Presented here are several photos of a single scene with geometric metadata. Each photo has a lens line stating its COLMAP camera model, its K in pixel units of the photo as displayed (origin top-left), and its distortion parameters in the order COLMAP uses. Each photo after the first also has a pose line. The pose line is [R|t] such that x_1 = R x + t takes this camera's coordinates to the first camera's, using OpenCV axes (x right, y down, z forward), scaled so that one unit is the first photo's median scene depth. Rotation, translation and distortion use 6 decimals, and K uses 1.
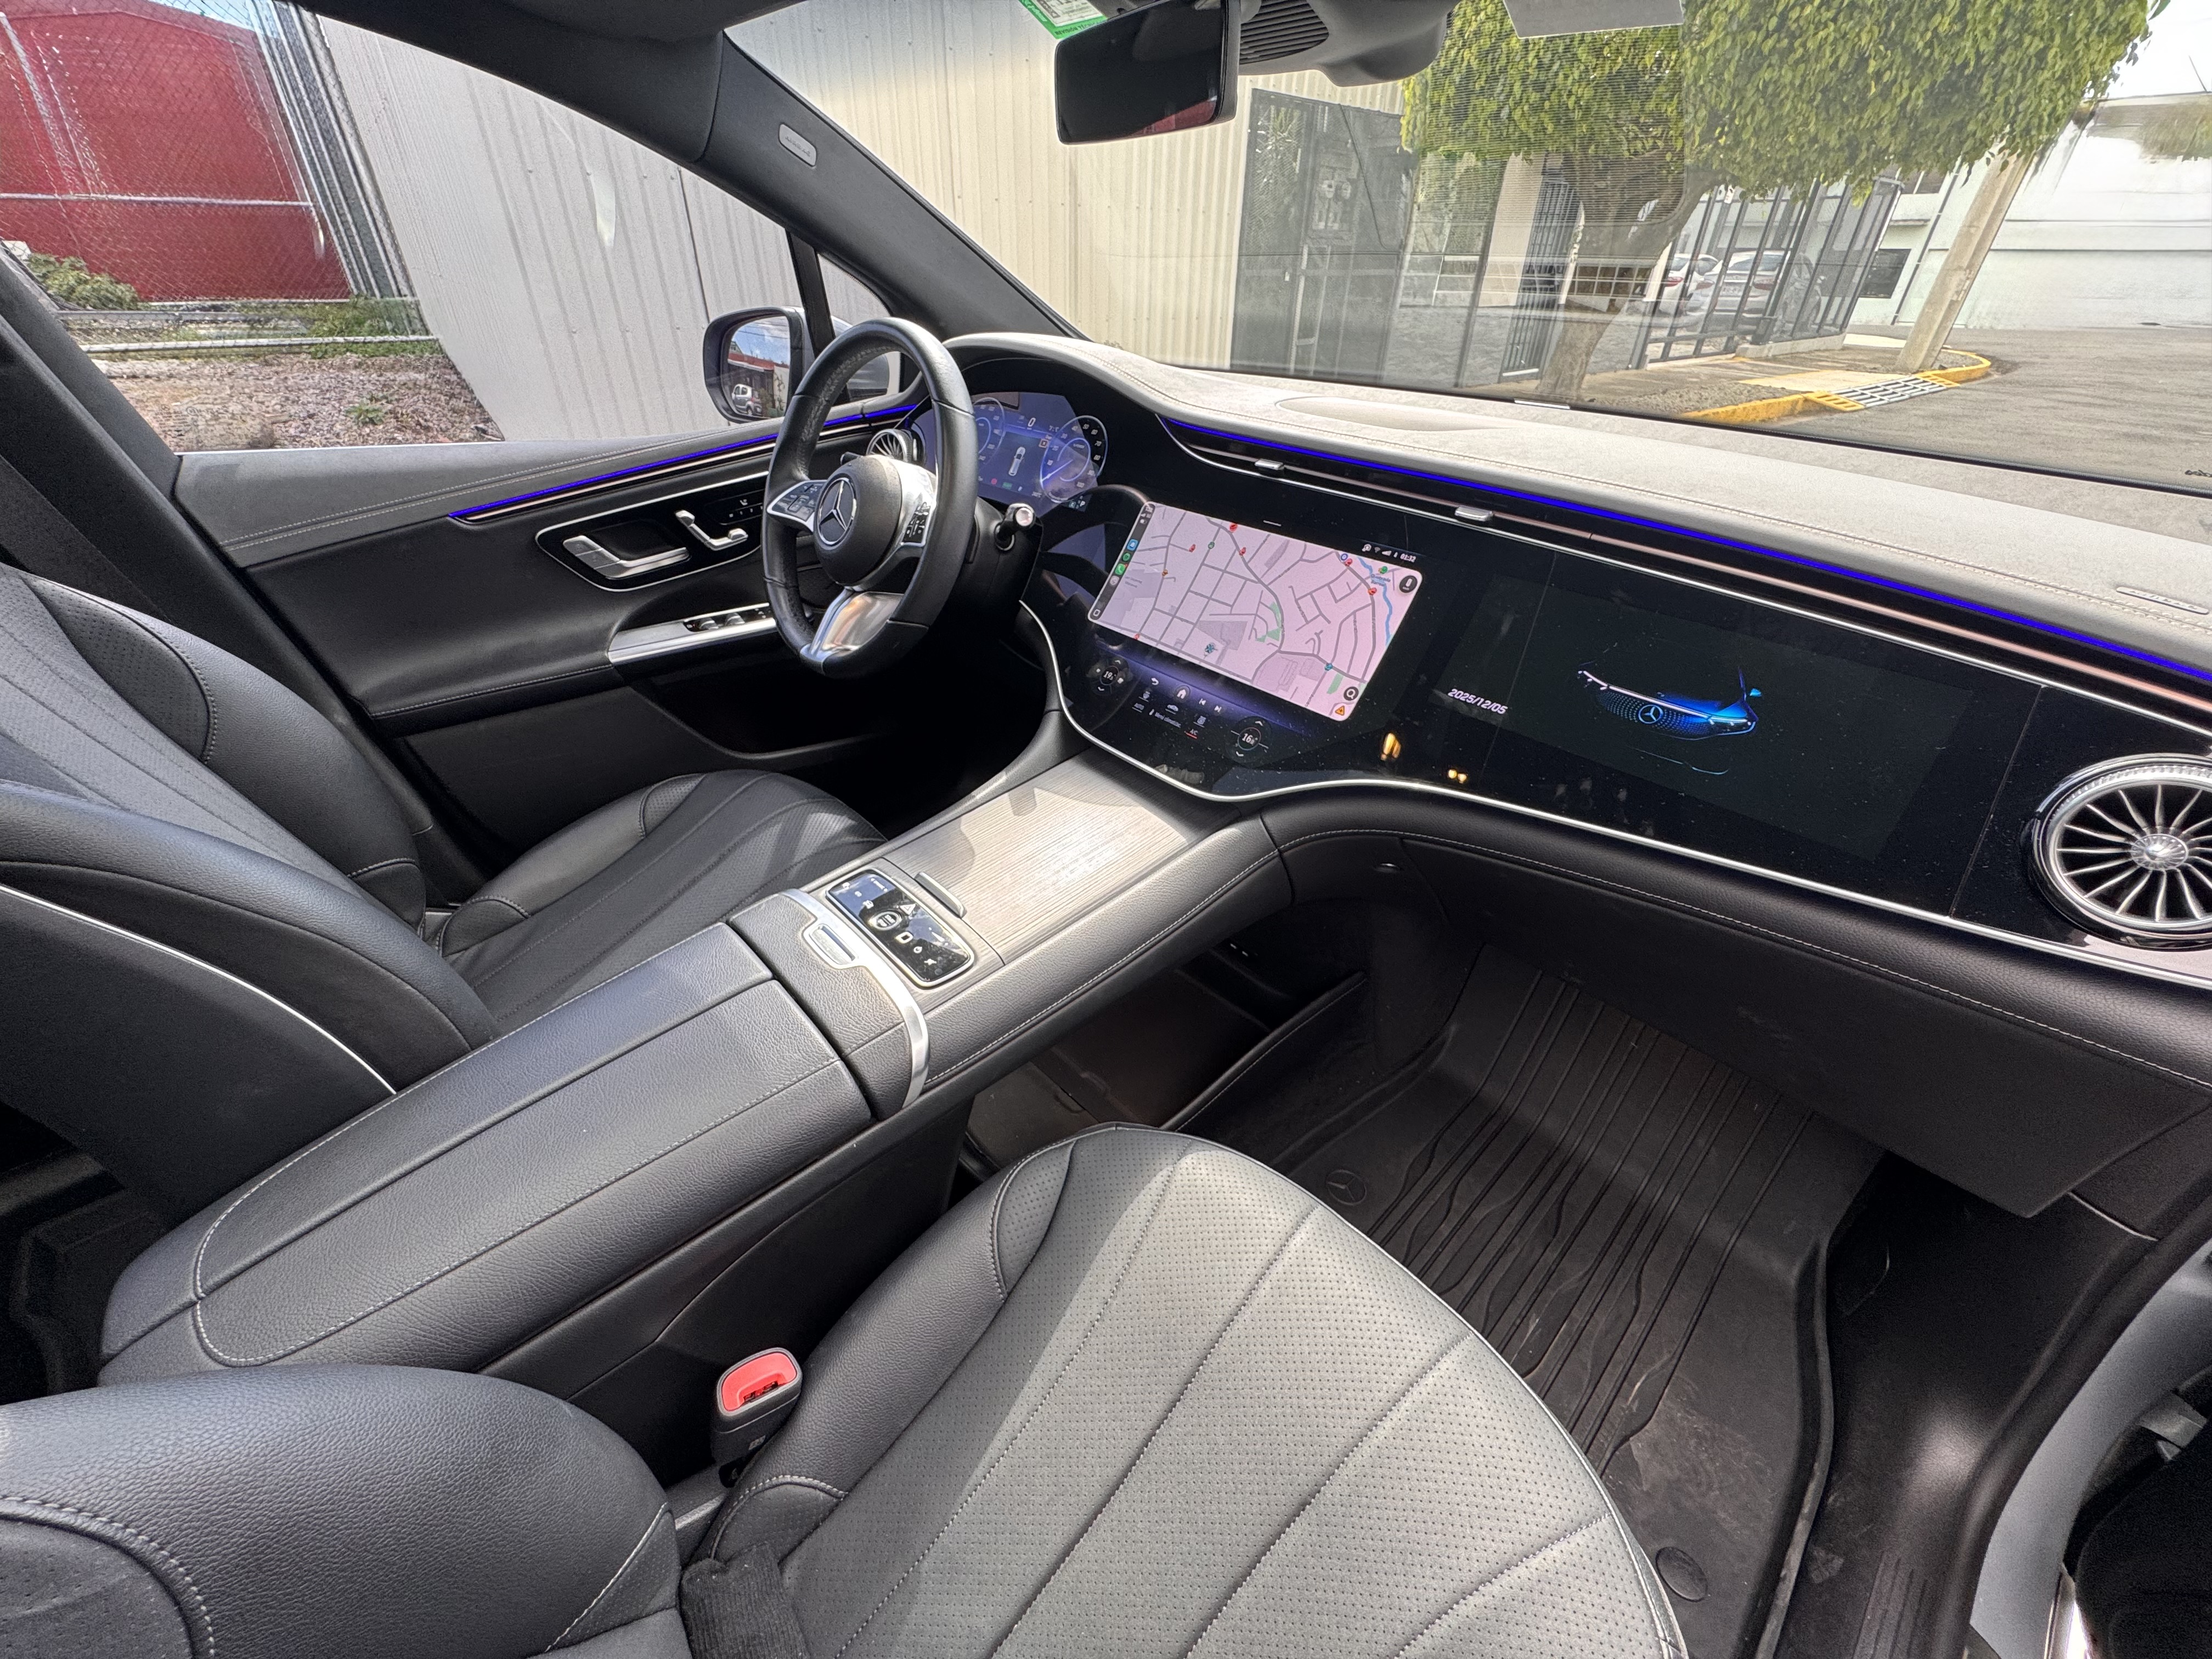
lens RADIAL K [[892.8, 0, 1106.0], [0, 892.8, 829.5], [0, 0, 1]] dist [-0.002710, 0.000155]
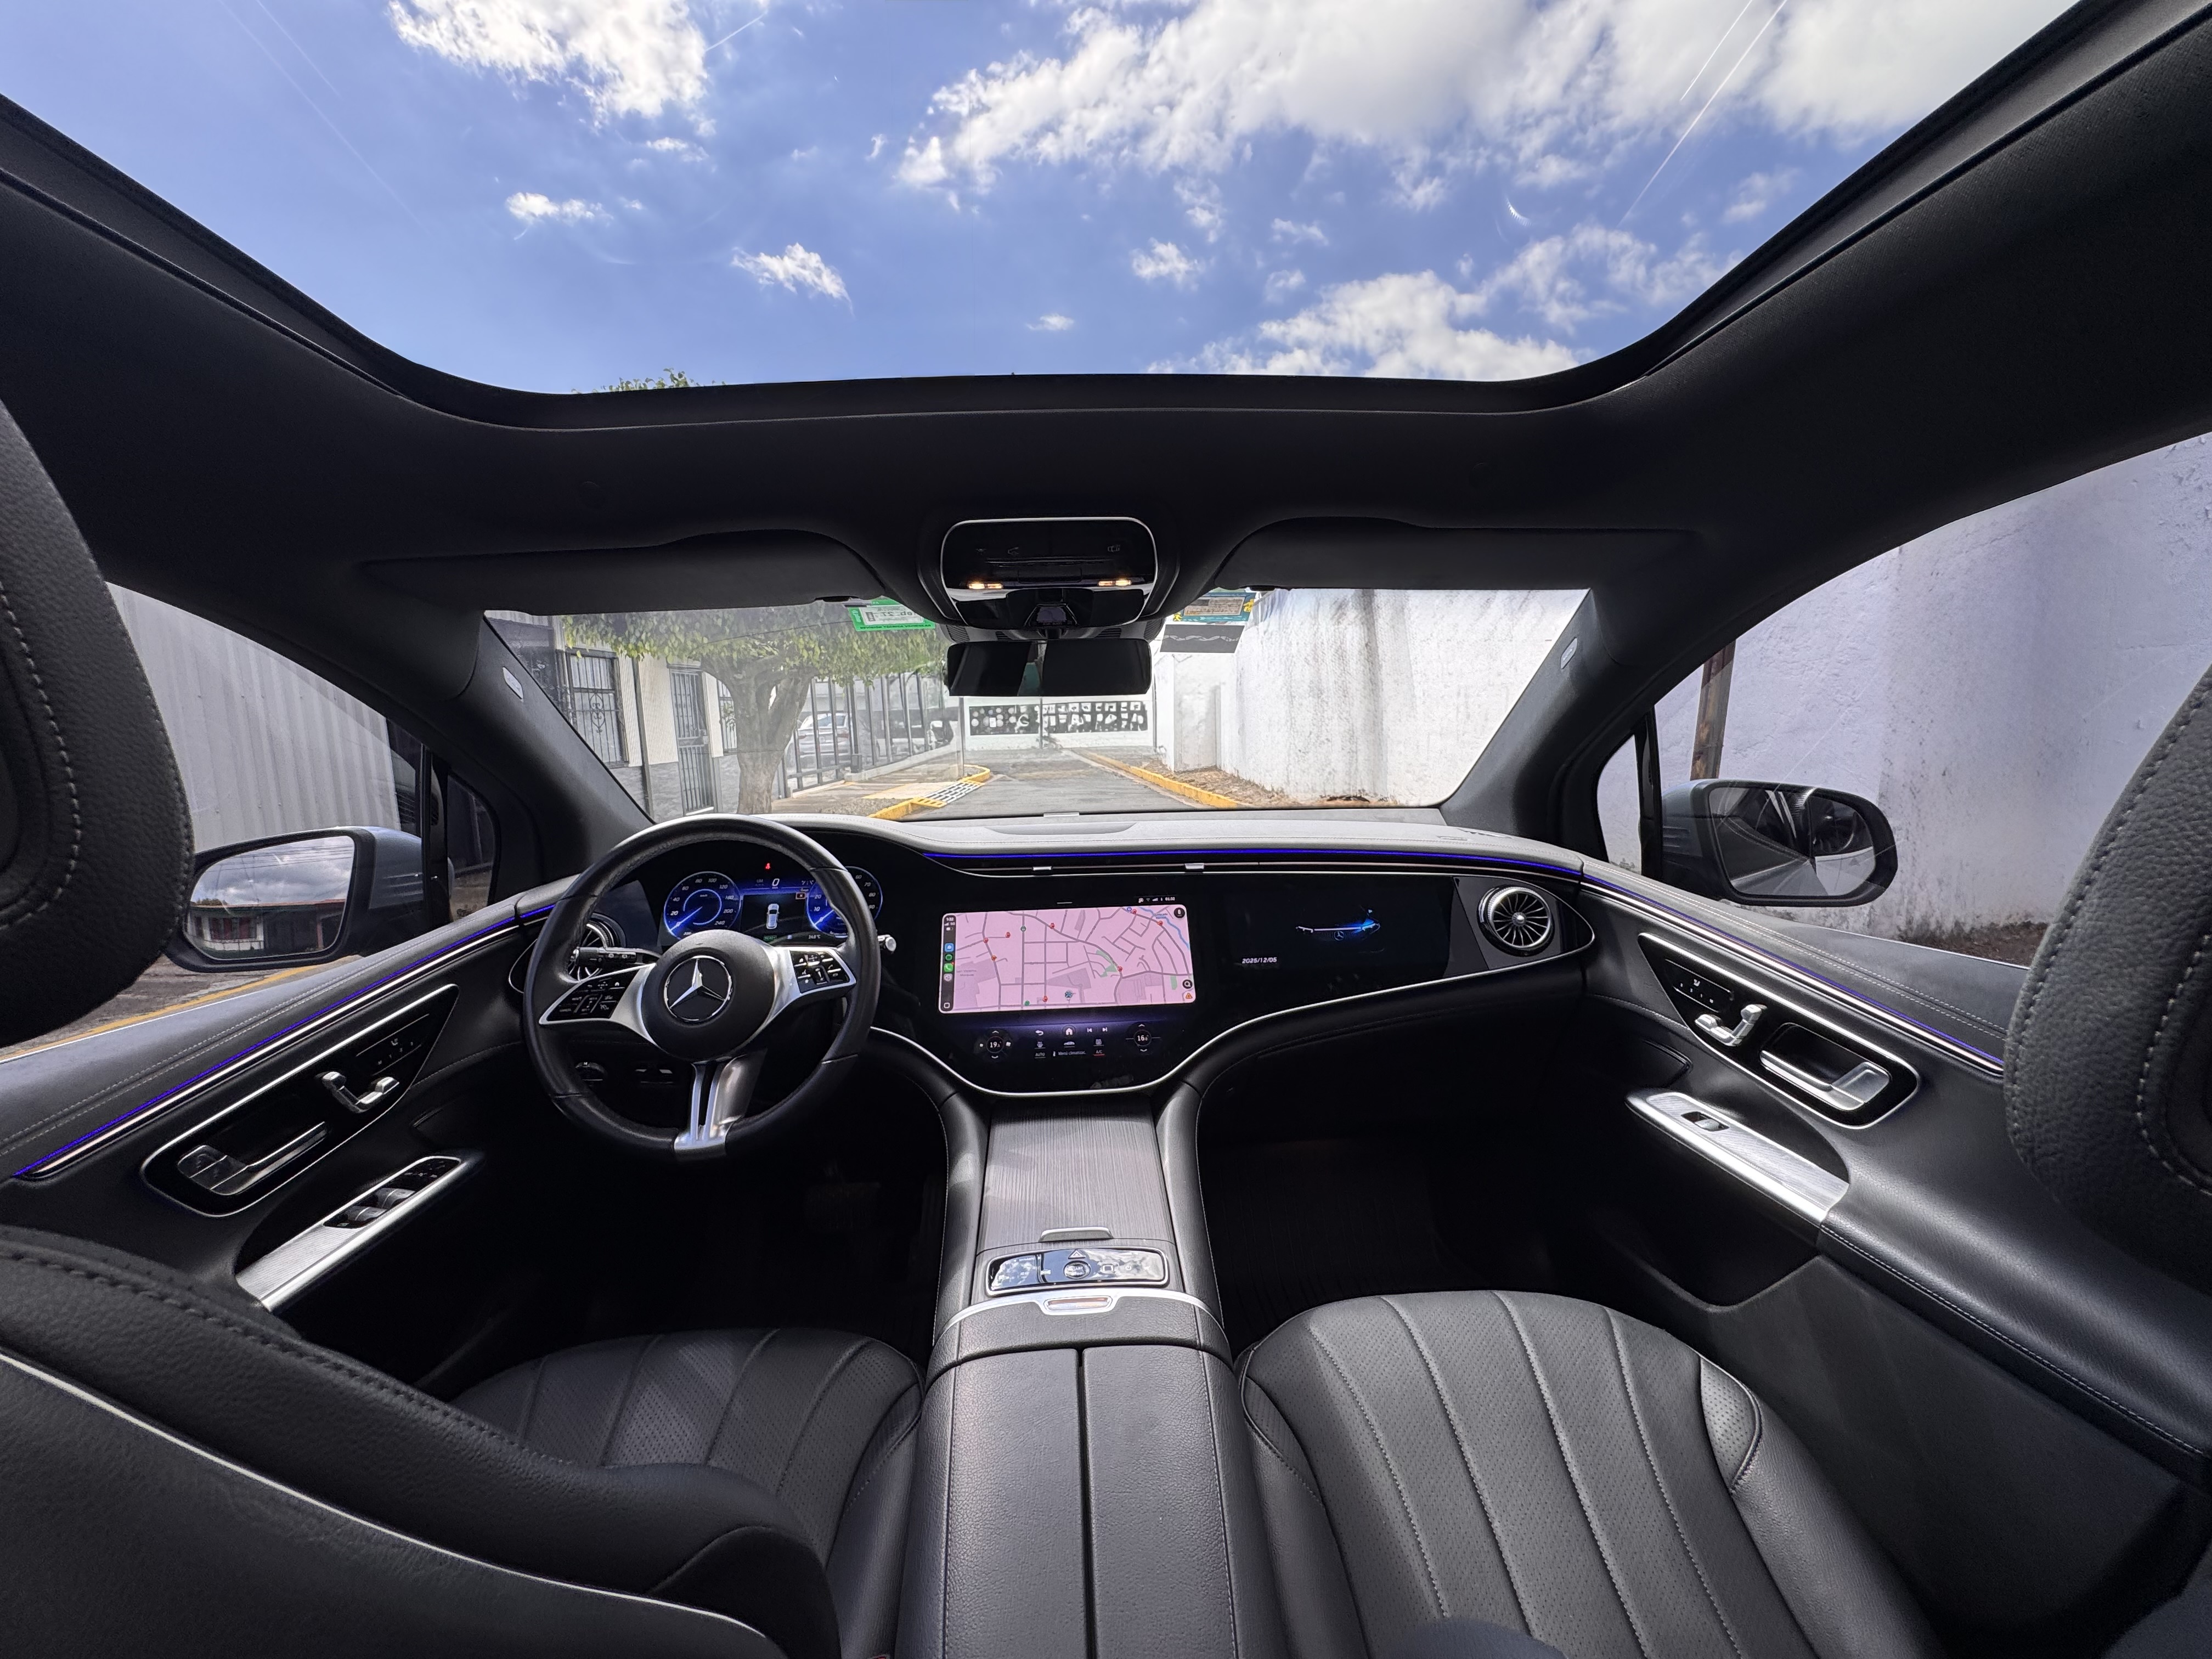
lens RADIAL K [[892.8, 0, 1106.0], [0, 892.8, 829.5], [0, 0, 1]] dist [-0.002710, 0.000155]
pose [[0.628358, -0.132735, 0.766517, -0.832427], [0.452505, 0.863853, -0.221354, -0.091783], [-0.632776, 0.485943, 0.602872, 0.026938]]
